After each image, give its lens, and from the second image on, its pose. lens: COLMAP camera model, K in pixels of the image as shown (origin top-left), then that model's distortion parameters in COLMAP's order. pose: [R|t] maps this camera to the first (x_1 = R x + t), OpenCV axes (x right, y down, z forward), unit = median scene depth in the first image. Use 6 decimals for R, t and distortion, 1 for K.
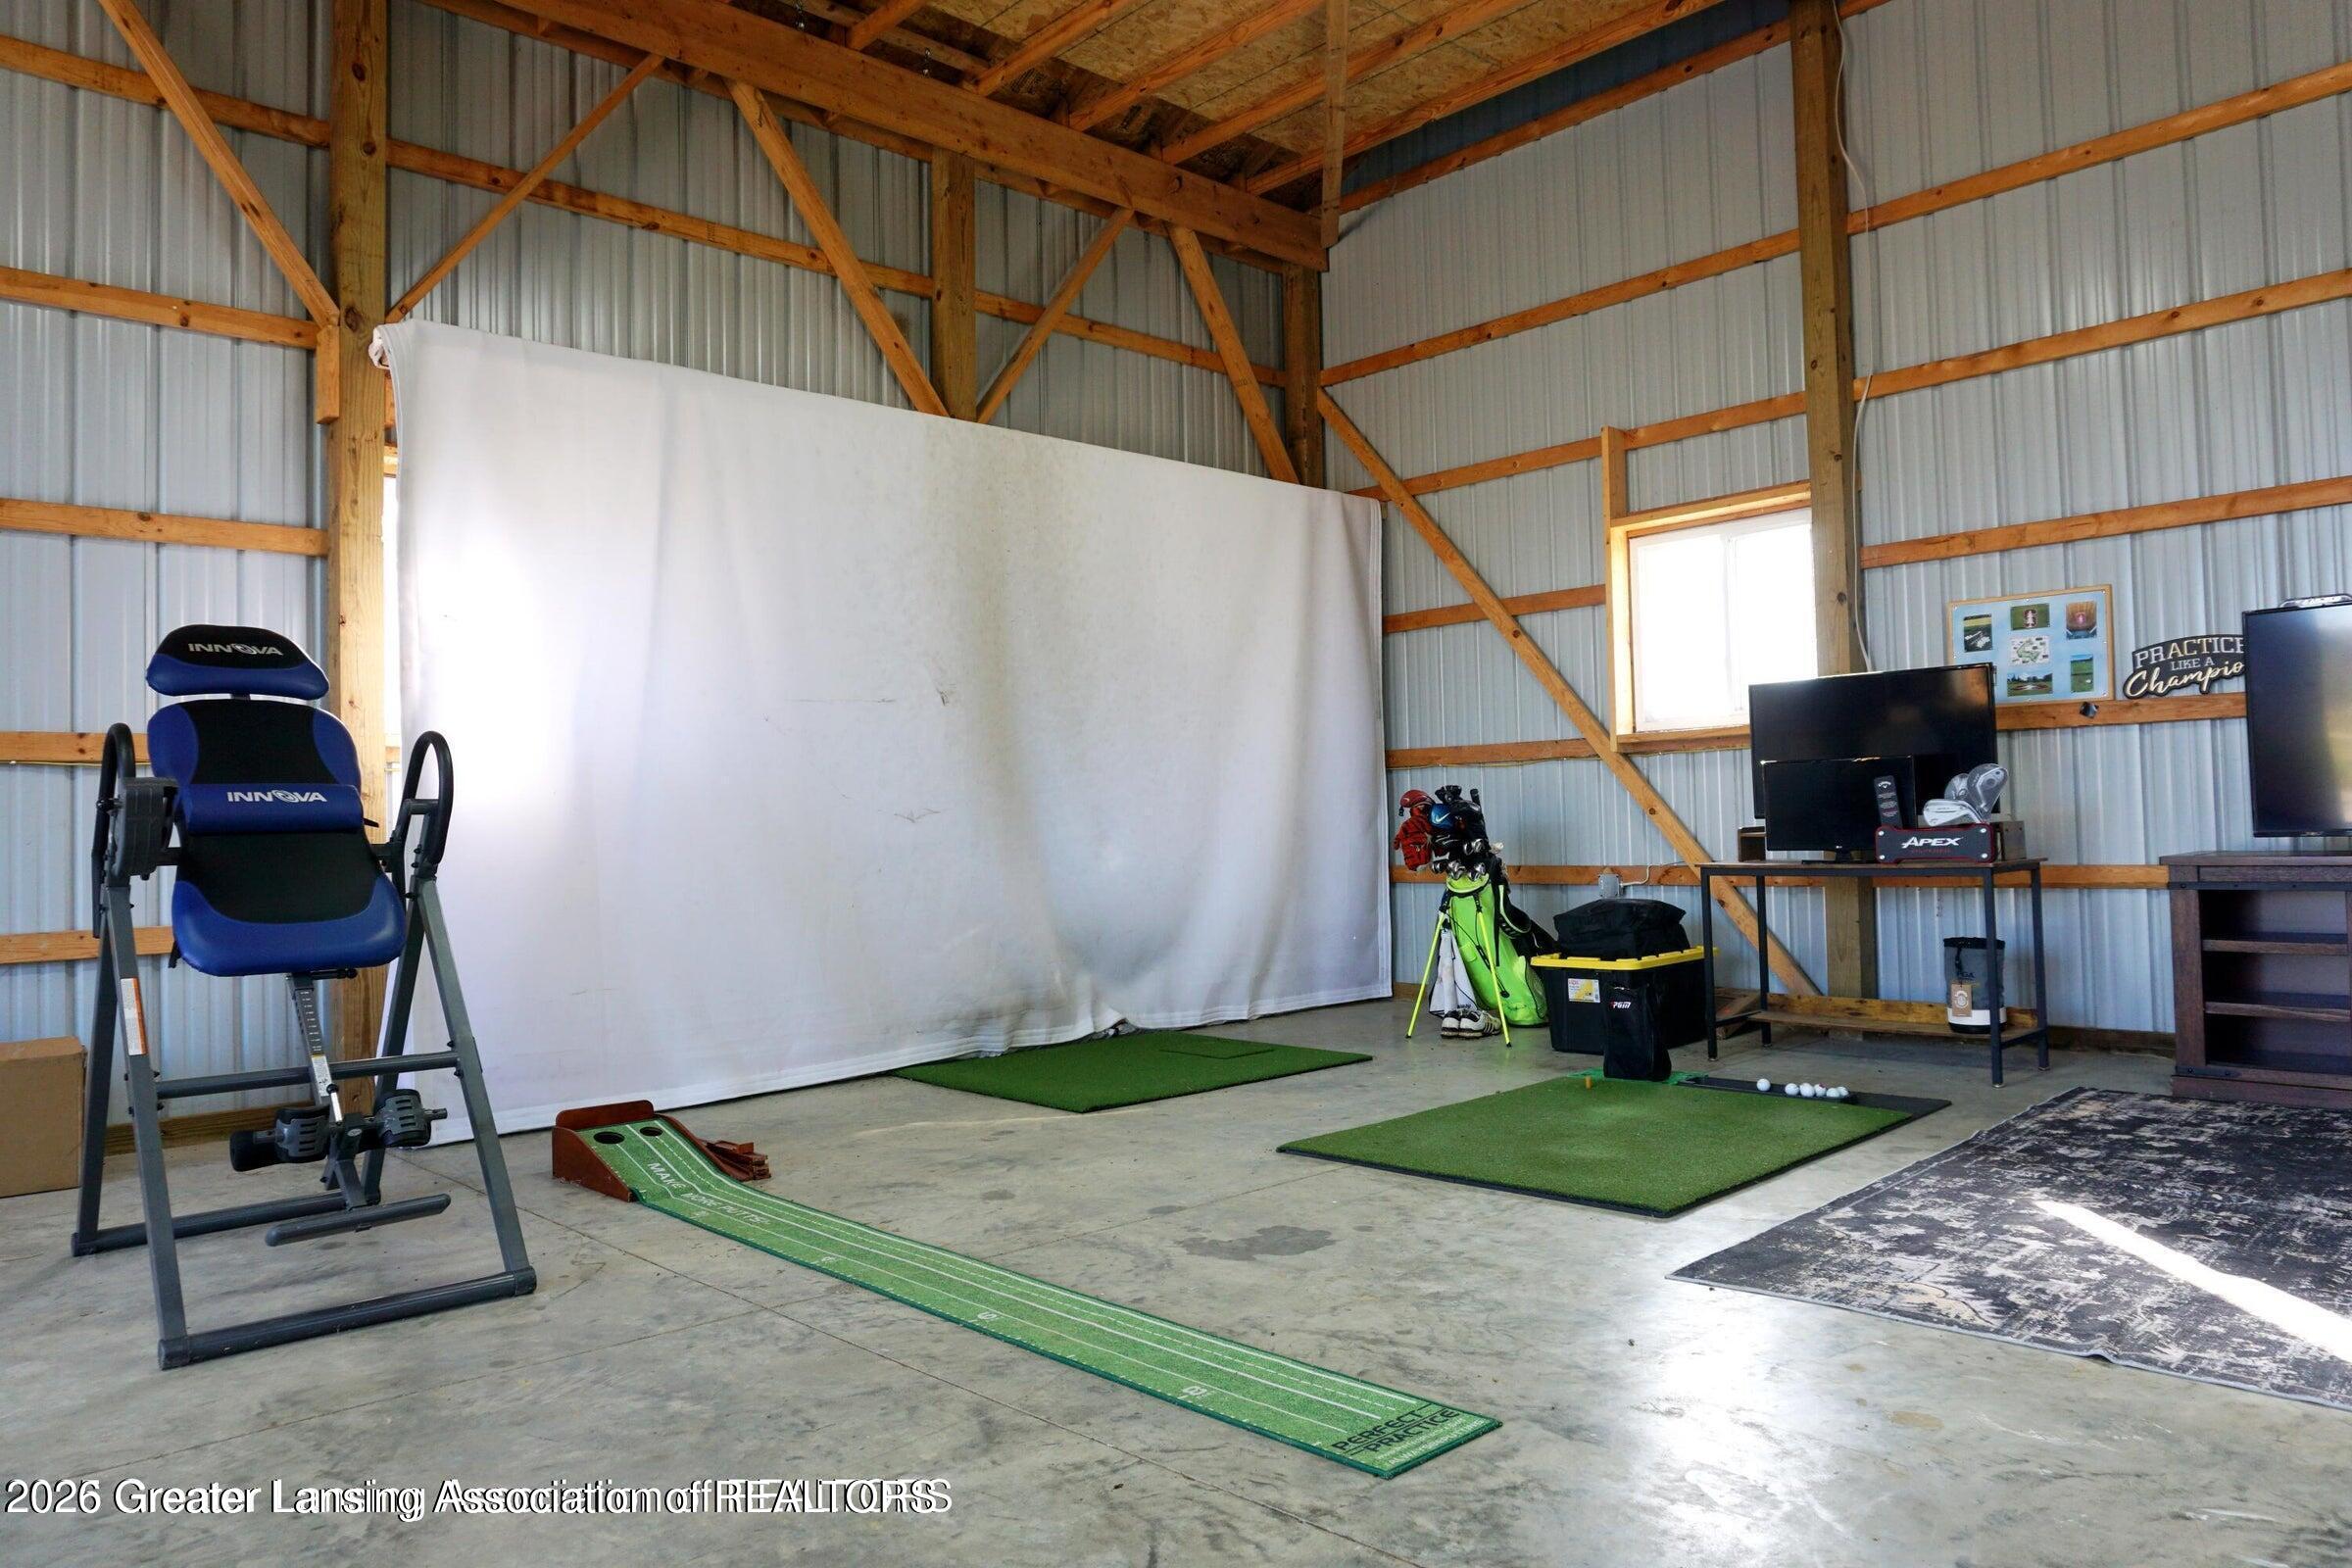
lens RADIAL K [[1575.4, 0, 1166.3], [0, 1575.4, 776.6], [0, 0, 1]] dist [-0.039641, 0.024566]
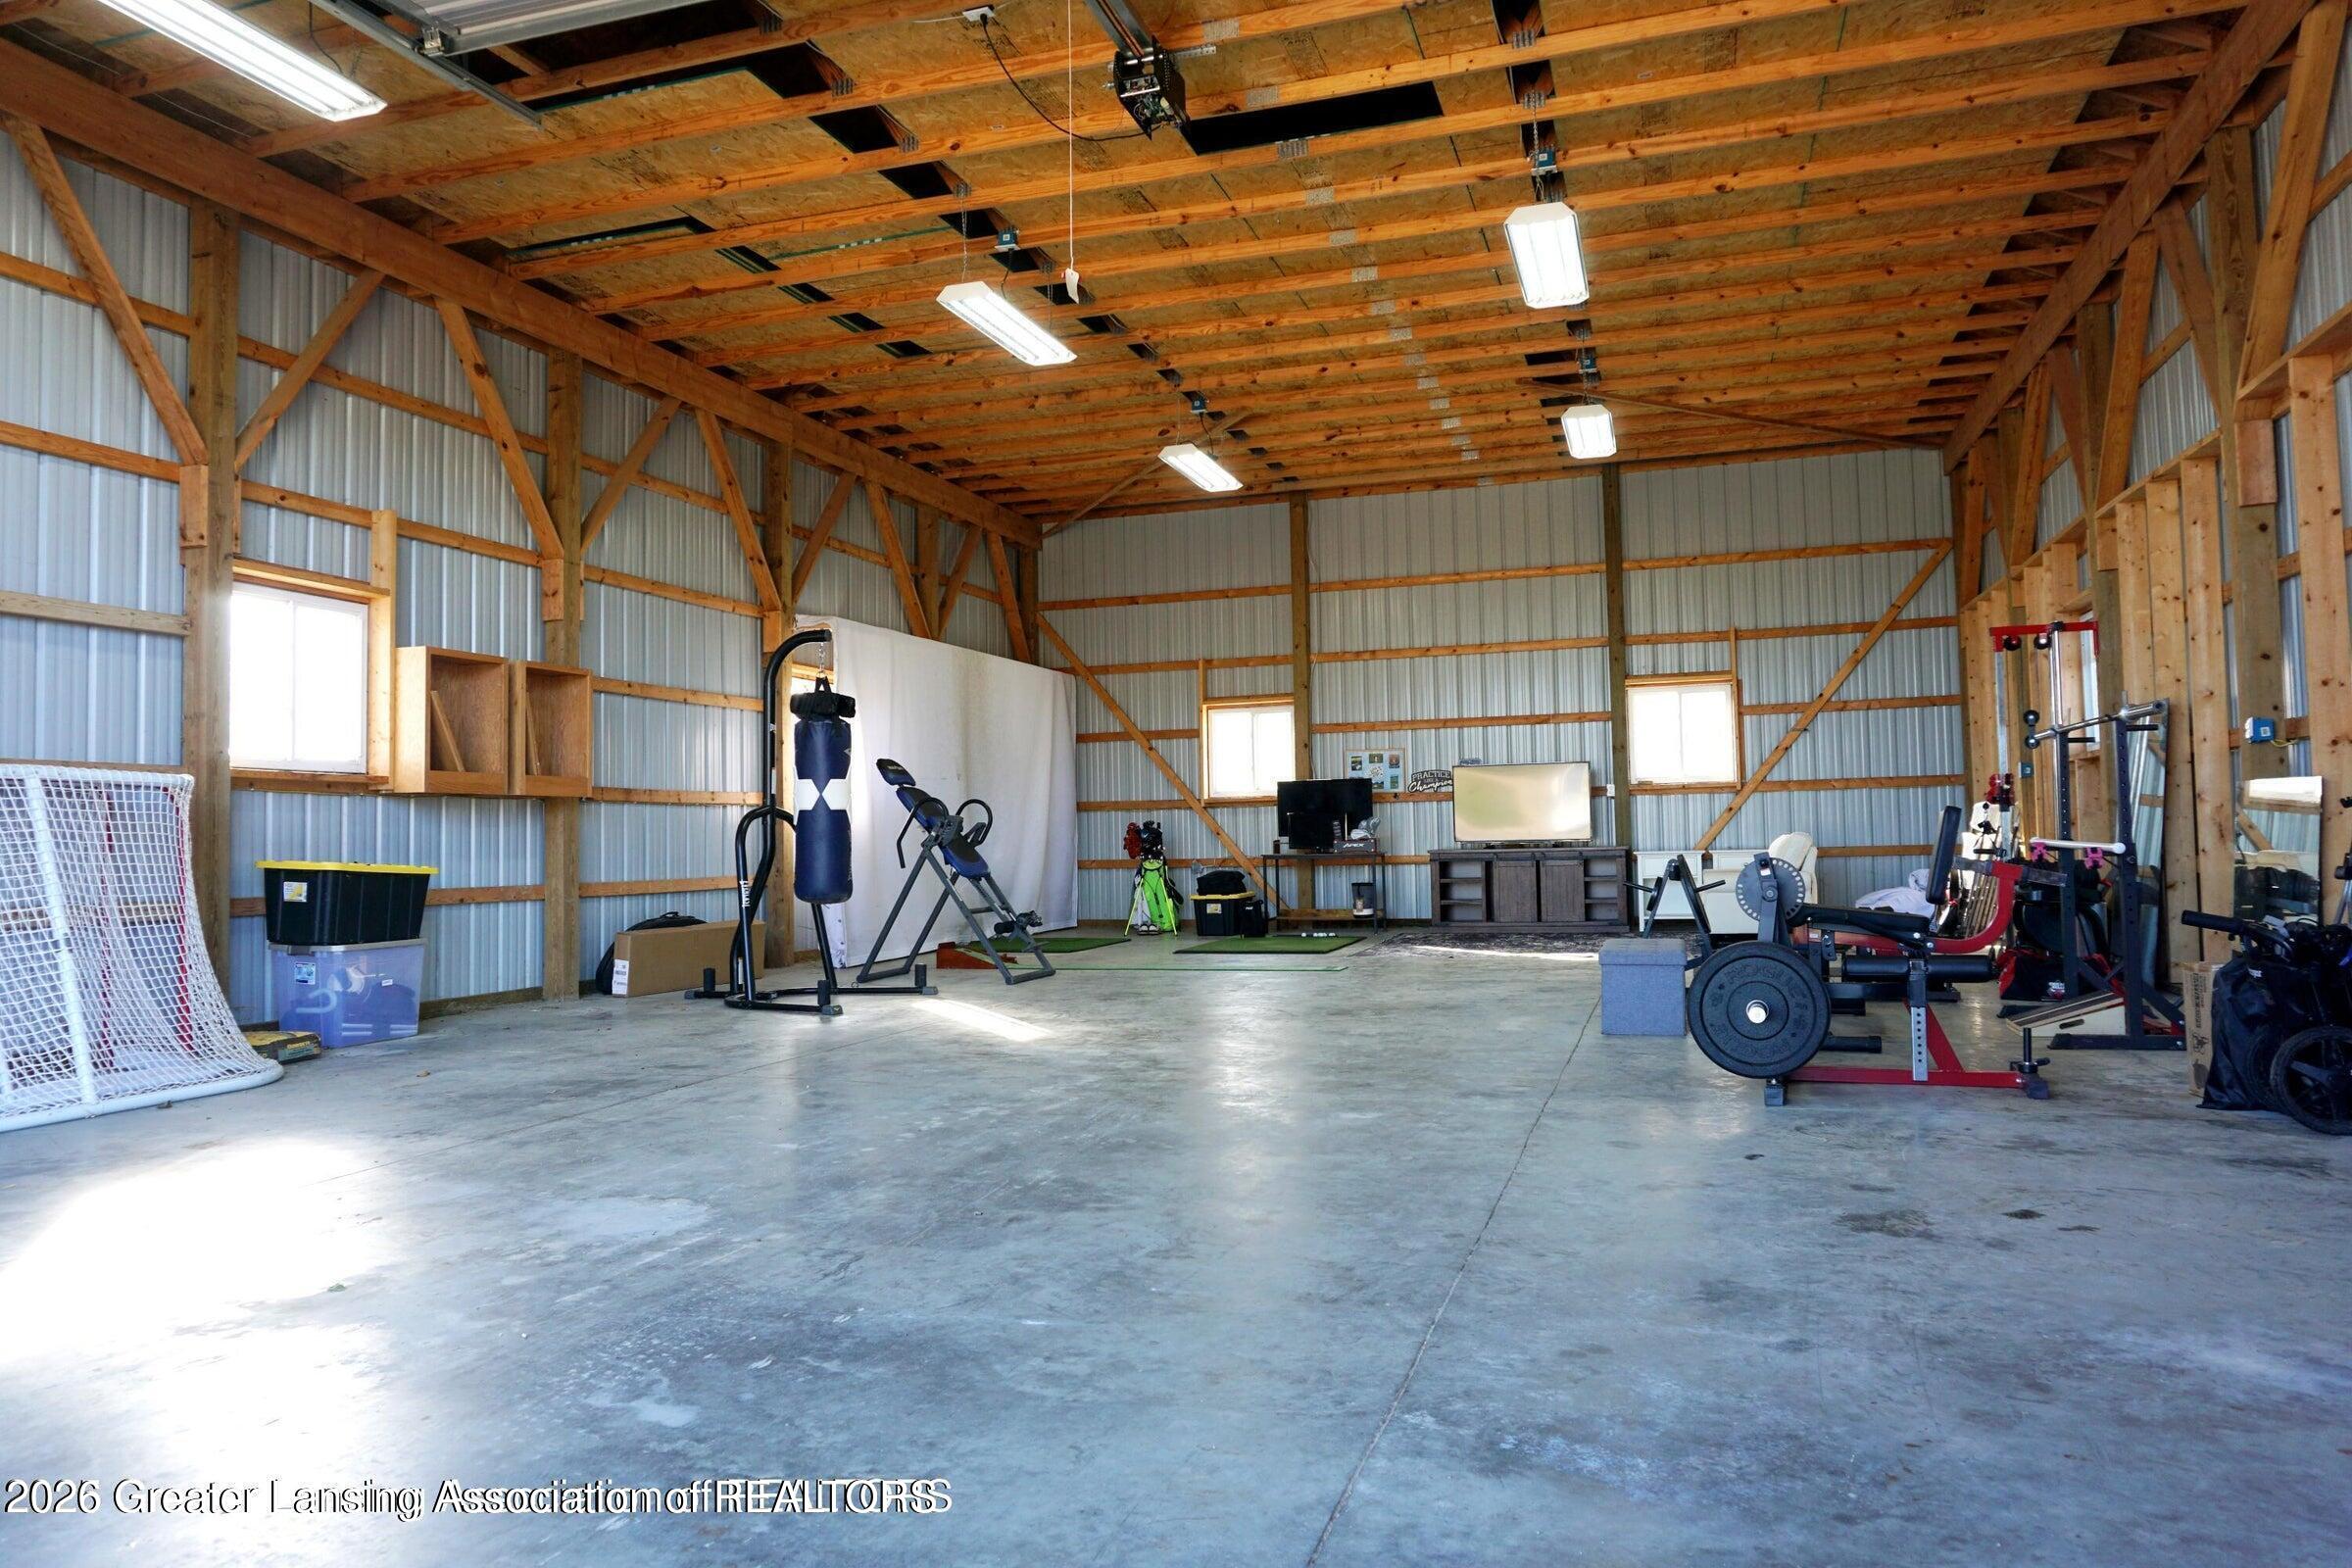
lens RADIAL K [[1575.4, 0, 1168.6], [0, 1575.4, 792.6], [0, 0, 1]] dist [-0.039641, 0.024566]
pose [[0.876384, 0.023468, 0.481042, -1.006151], [-0.018816, 0.999718, -0.014491, -0.002900], [-0.481246, 0.003649, 0.876578, -1.120355]]
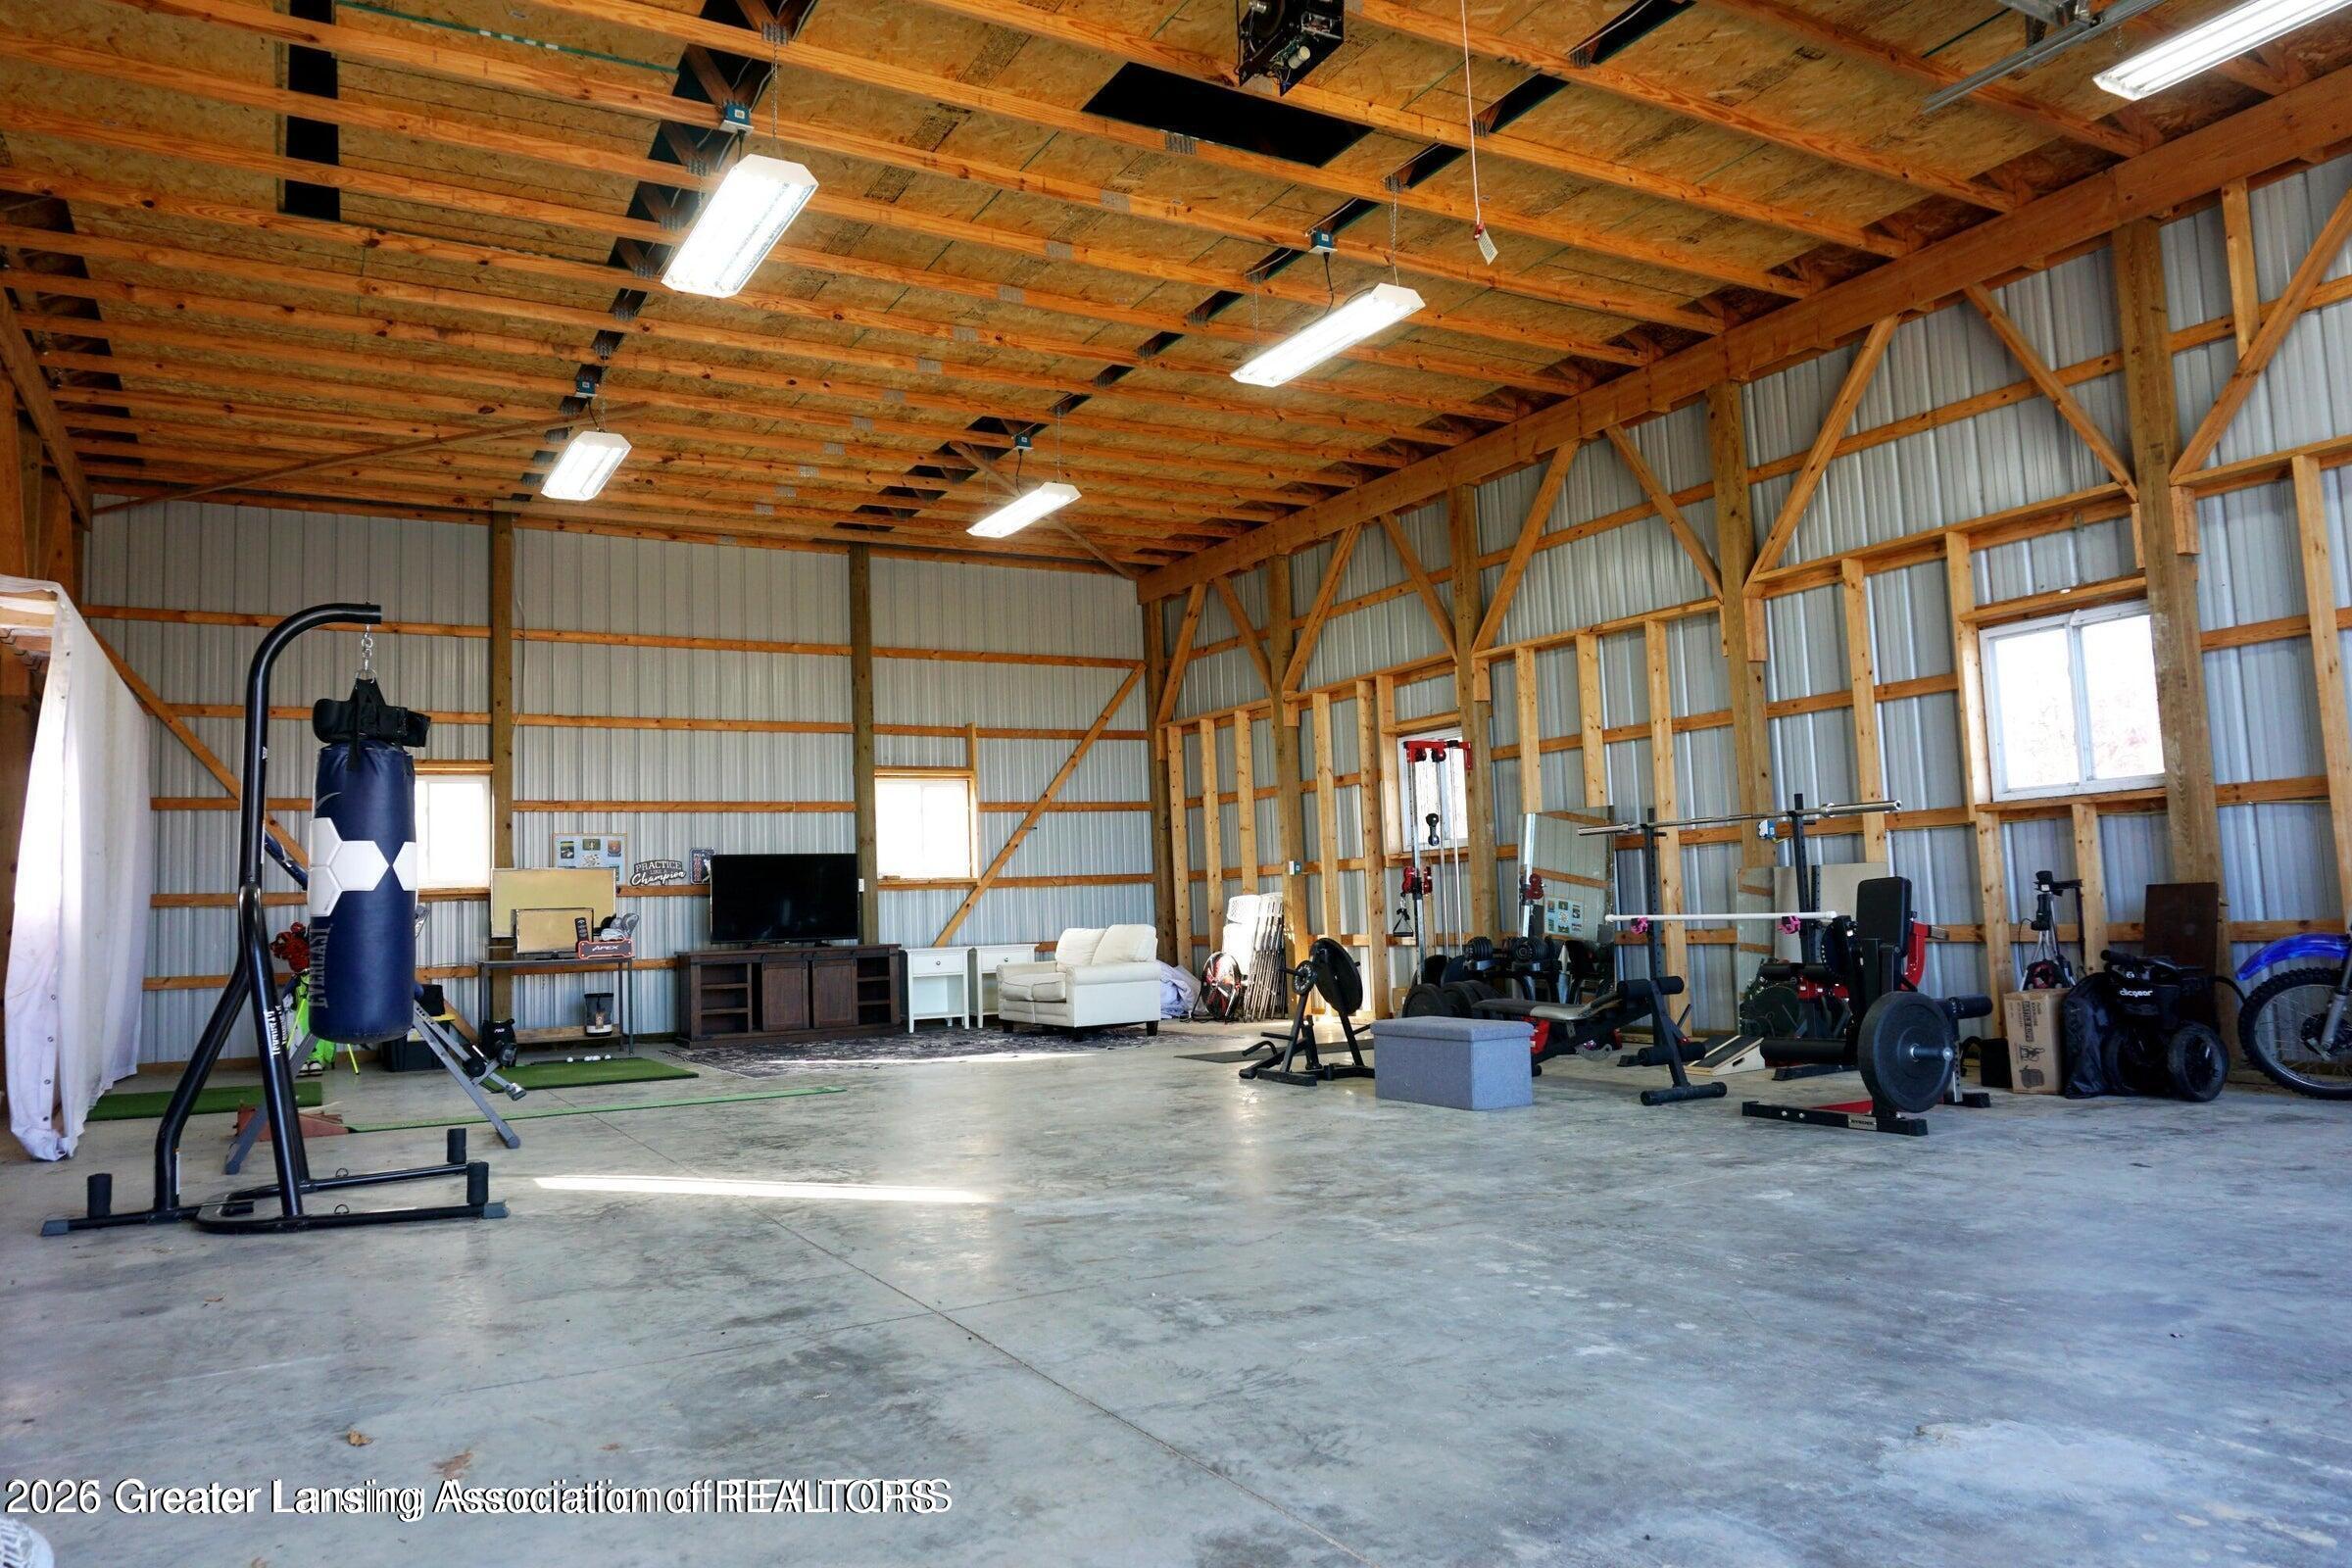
lens RADIAL K [[1575.4, 0, 1164.1], [0, 1575.4, 797.7], [0, 0, 1]] dist [-0.039641, 0.024566]
pose [[0.241813, 0.089379, 0.966198, -1.374994], [-0.003826, 0.995829, -0.091162, 0.027089], [-0.970315, 0.018348, 0.241146, -0.287661]]
